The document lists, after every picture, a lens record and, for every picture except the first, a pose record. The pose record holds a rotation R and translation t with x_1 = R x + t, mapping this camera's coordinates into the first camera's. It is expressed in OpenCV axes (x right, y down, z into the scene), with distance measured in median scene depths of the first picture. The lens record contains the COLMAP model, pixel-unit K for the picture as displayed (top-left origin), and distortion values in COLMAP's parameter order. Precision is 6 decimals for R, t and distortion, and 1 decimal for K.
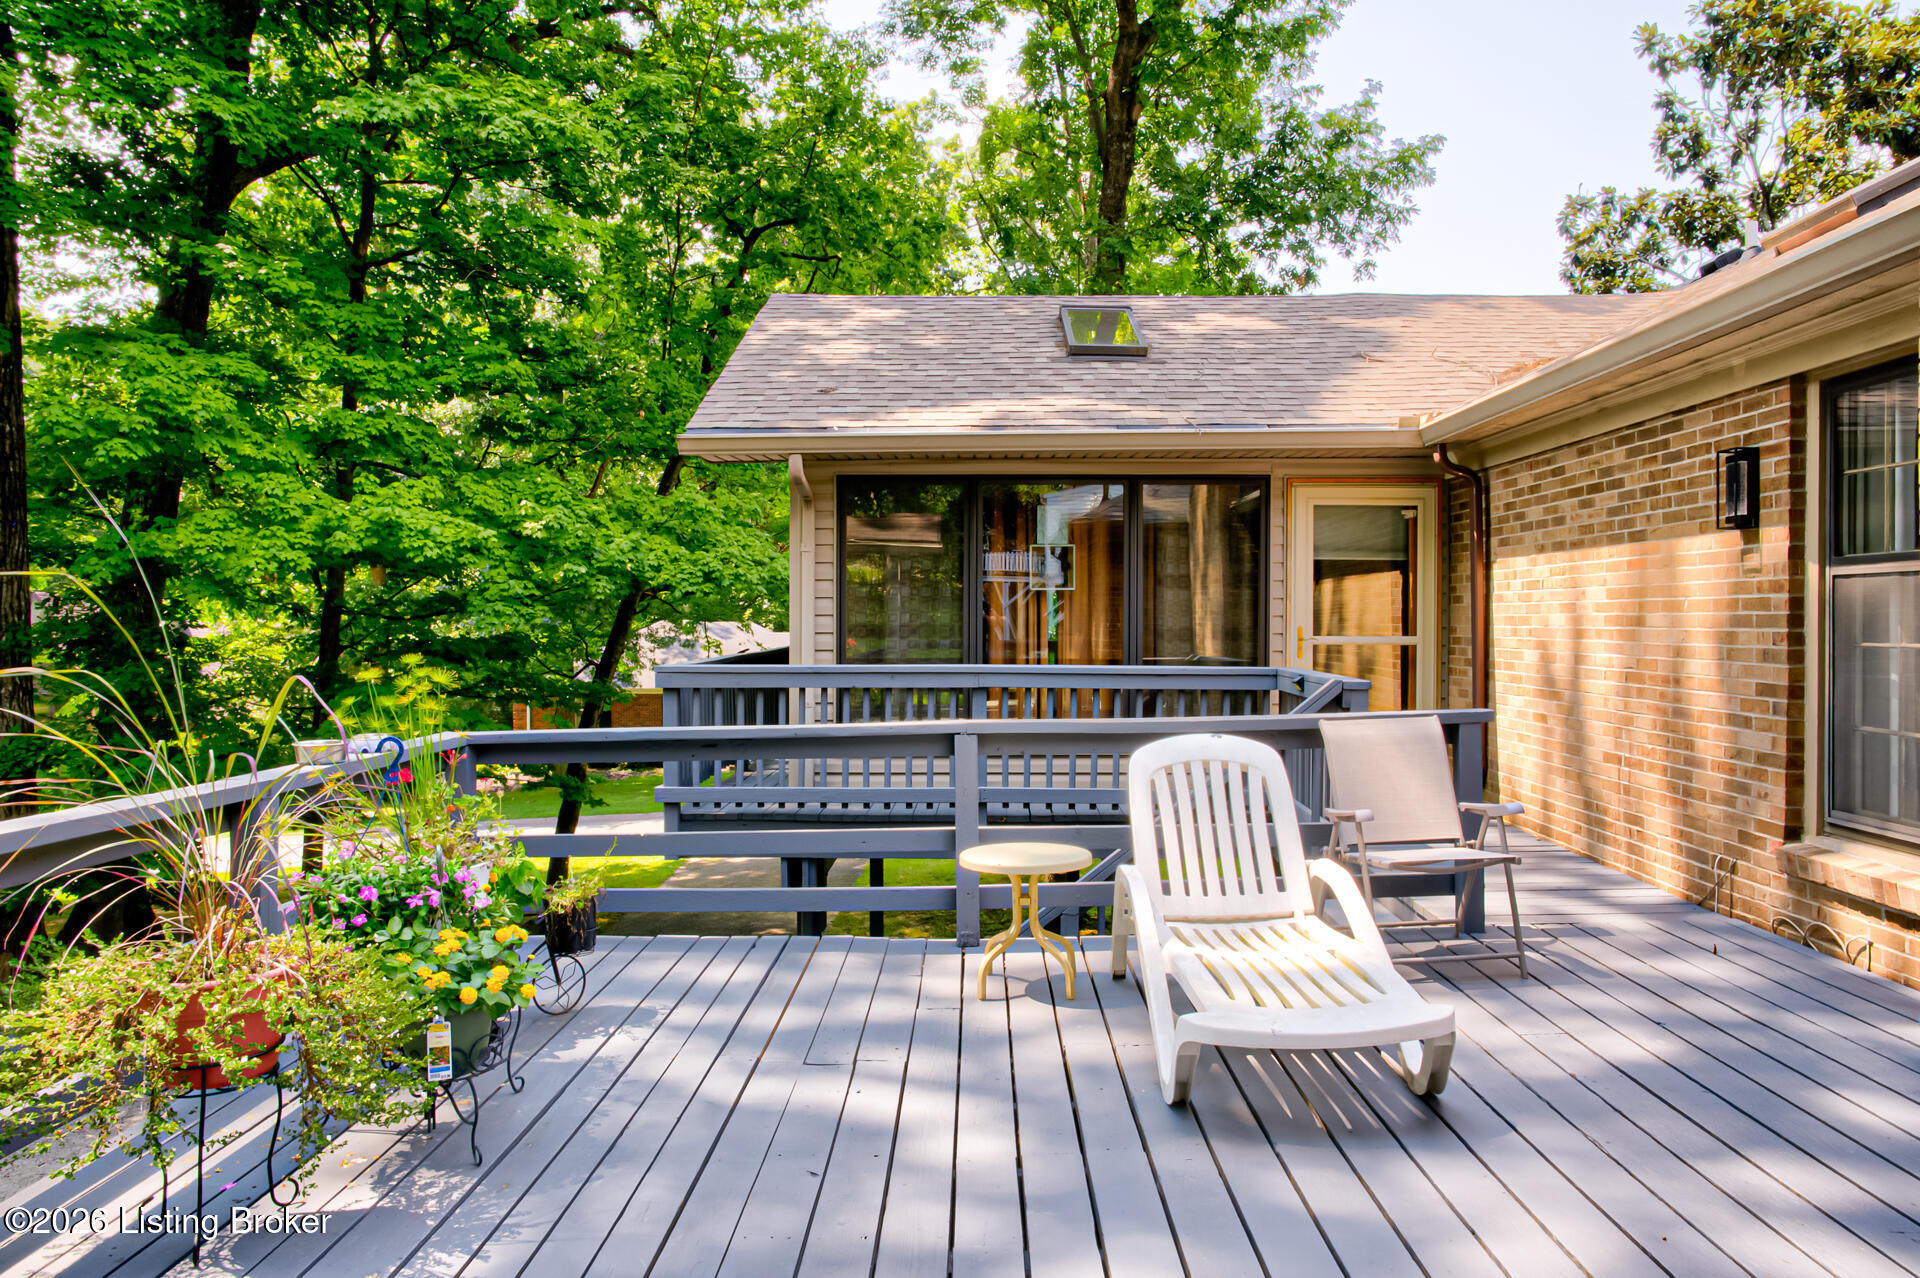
lens RADIAL K [[1303.3, 0, 953.9], [0, 1303.3, 636.1], [0, 0, 1]] dist [-0.071574, 0.072429]
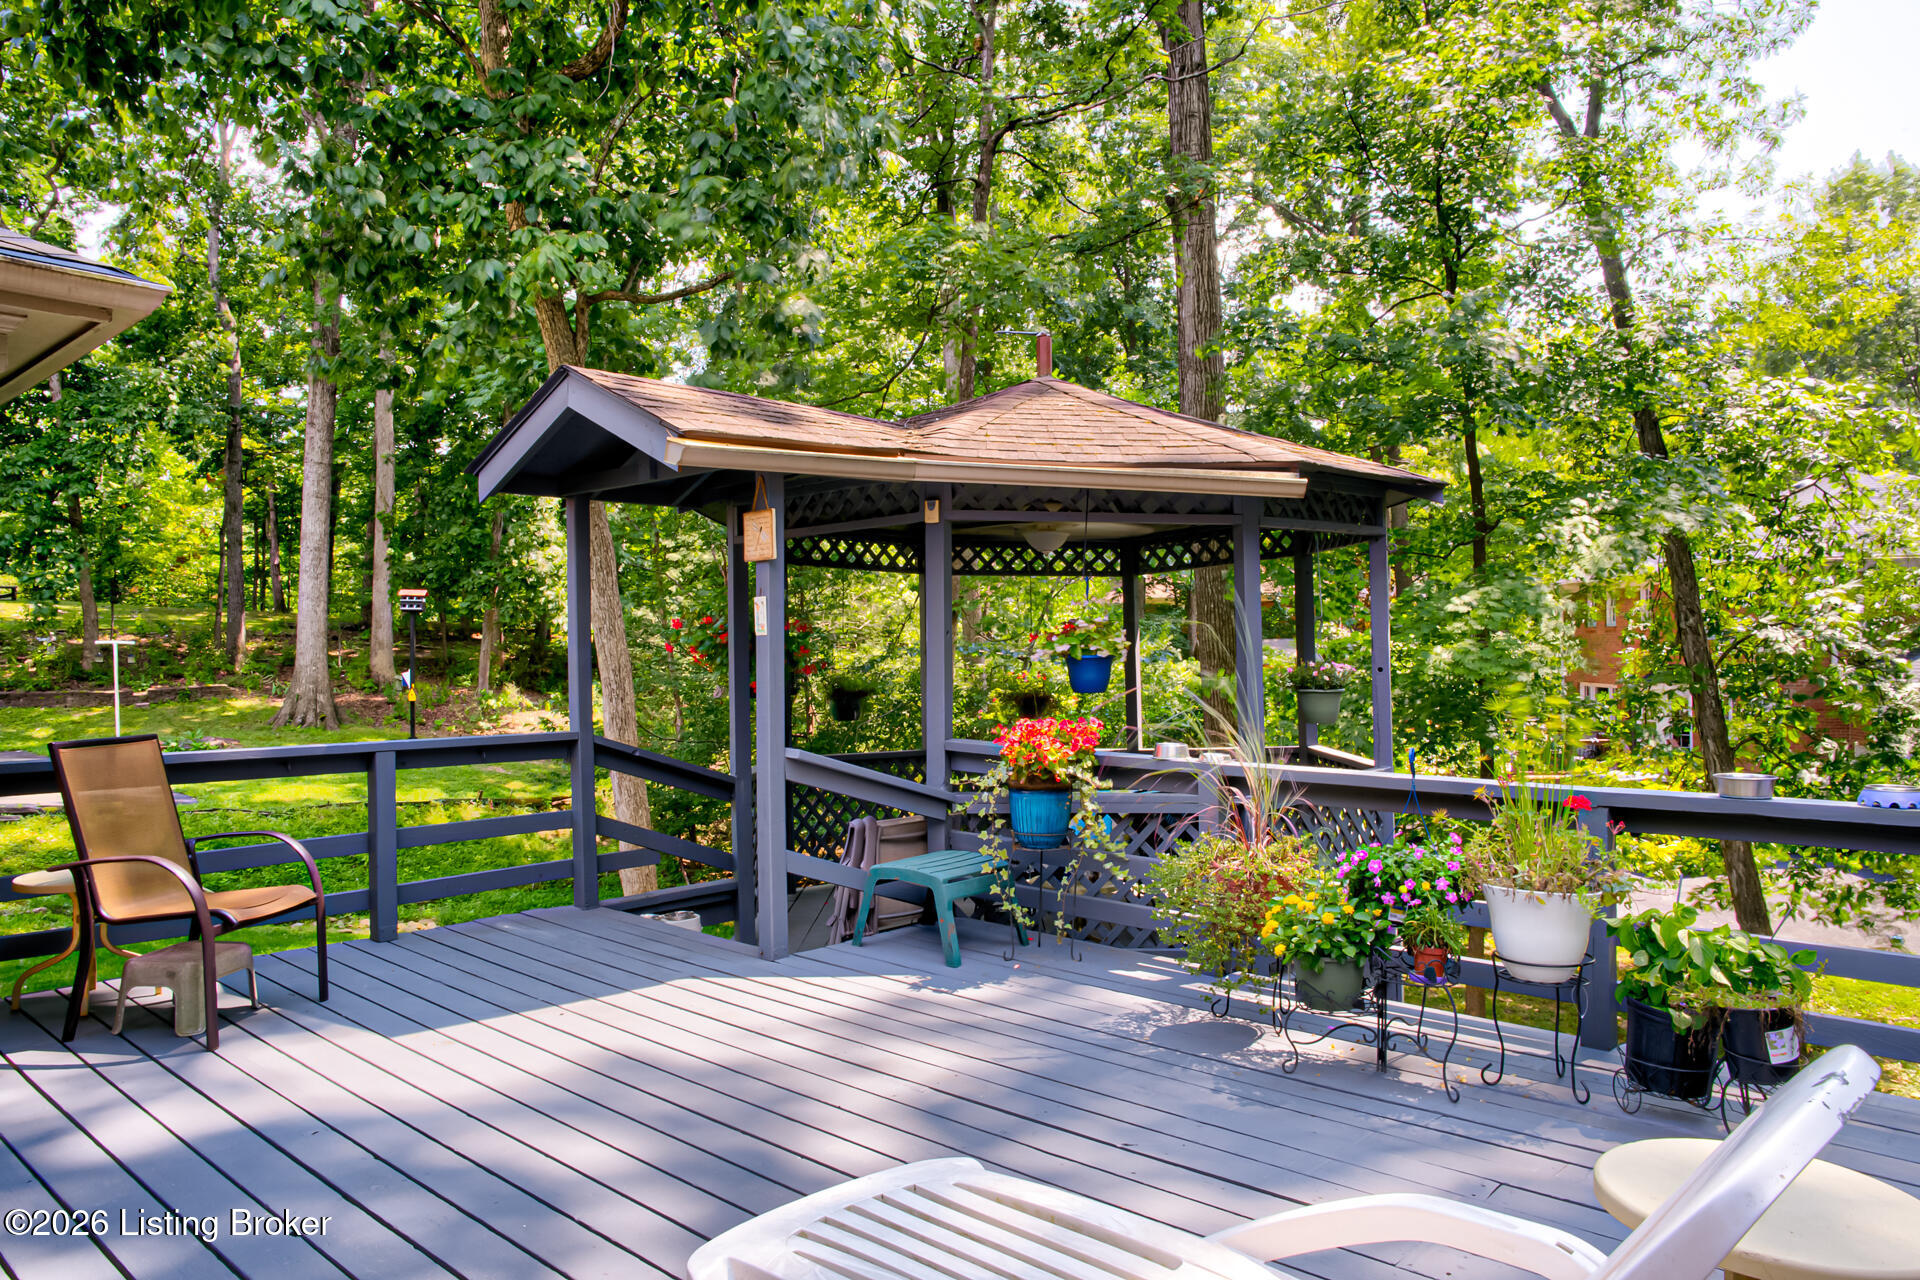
lens RADIAL K [[1303.3, 0, 953.9], [0, 1303.3, 637.1], [0, 0, 1]] dist [-0.071574, 0.072429]
pose [[-0.668662, 0.002934, -0.743561, 0.289983], [0.004897, 0.999988, -0.000458, -0.009794], [0.743550, -0.003948, -0.668668, 0.572889]]
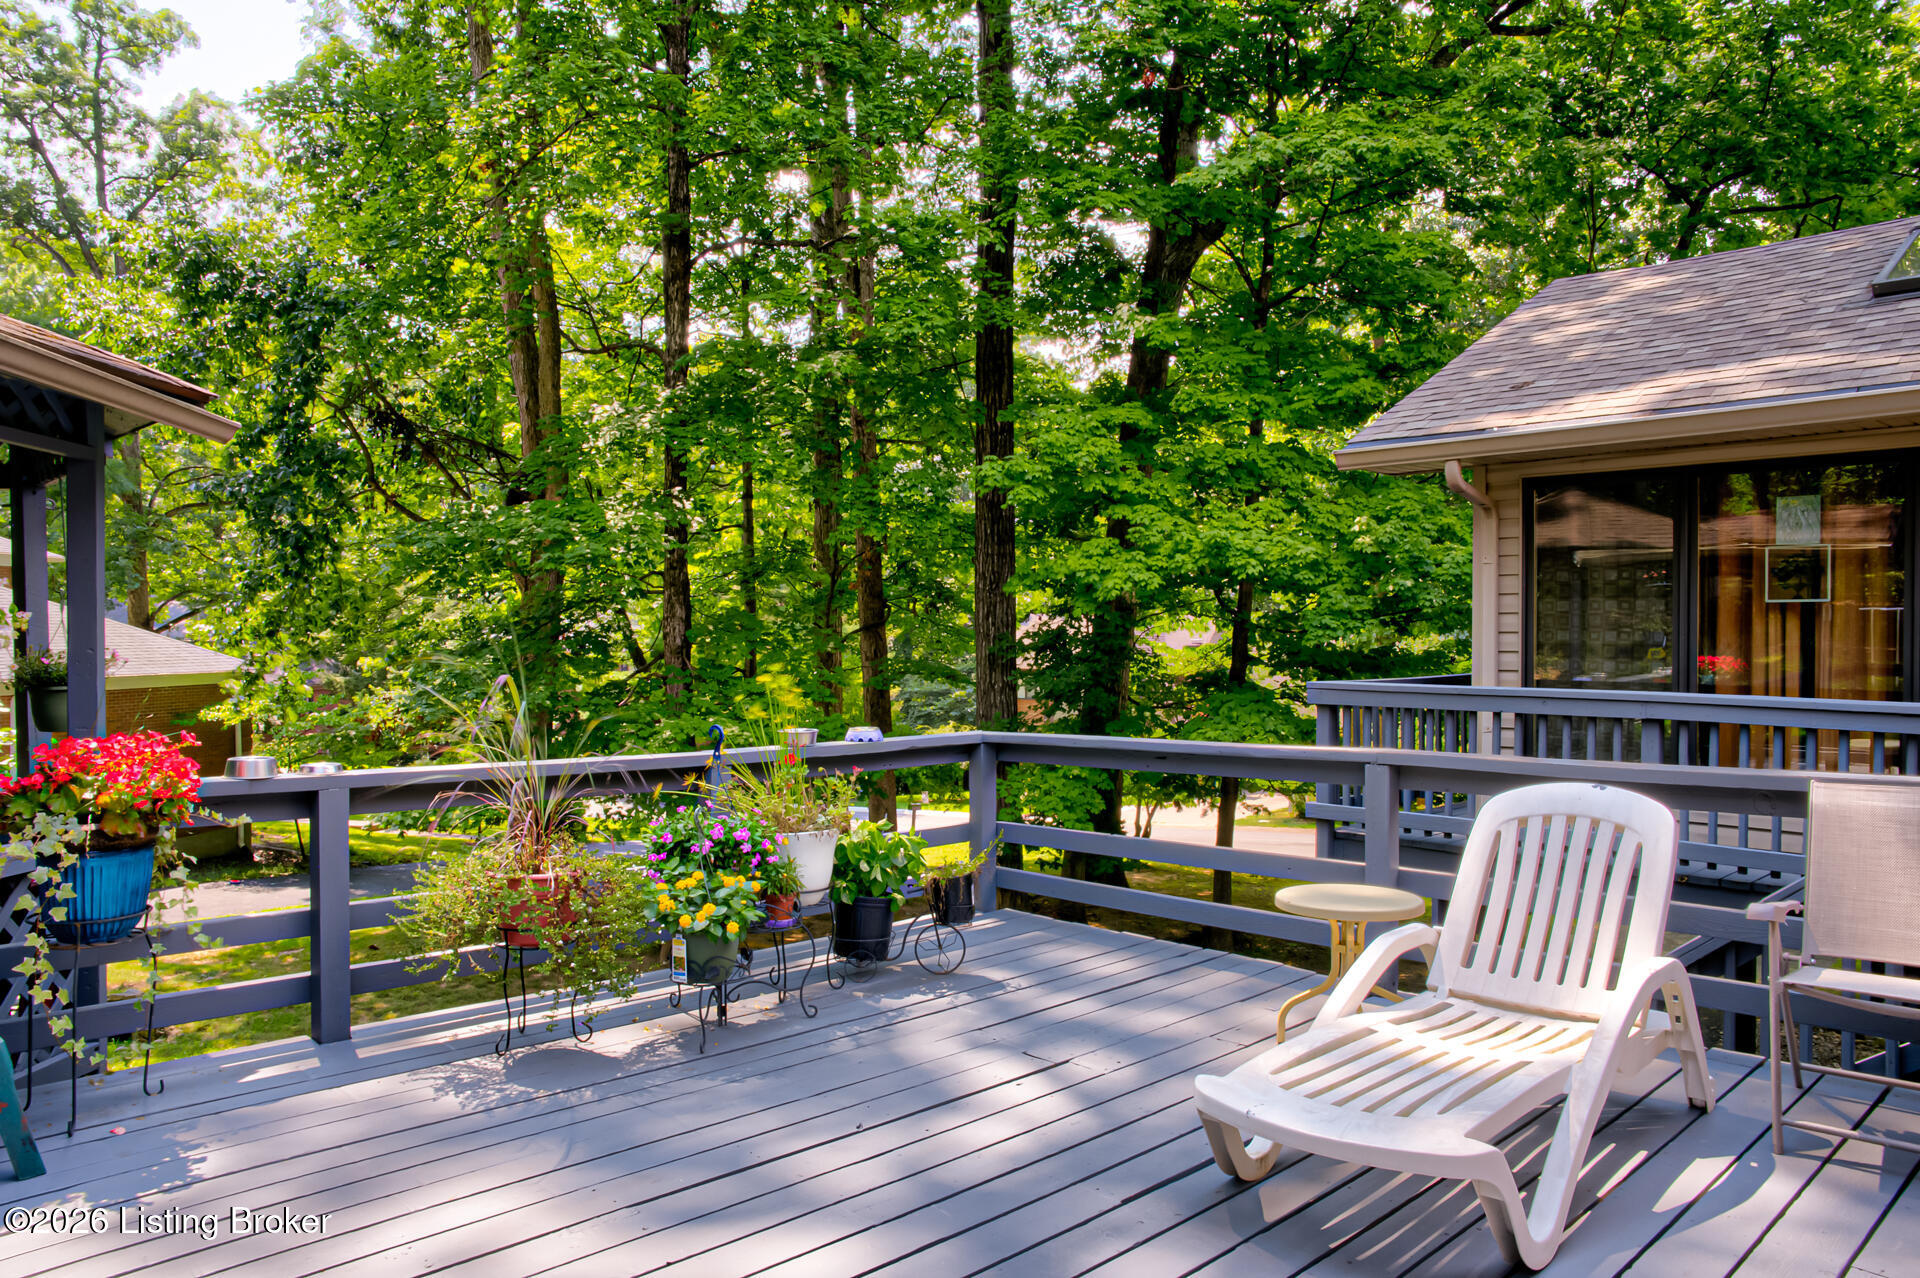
lens RADIAL K [[1303.3, 0, 953.9], [0, 1303.3, 636.1], [0, 0, 1]] dist [-0.071574, 0.072429]
pose [[0.710828, 0.008138, -0.703319, 0.261119], [-0.014653, 0.999887, -0.003240, -0.004744], [0.703214, 0.012608, 0.710867, 0.083334]]
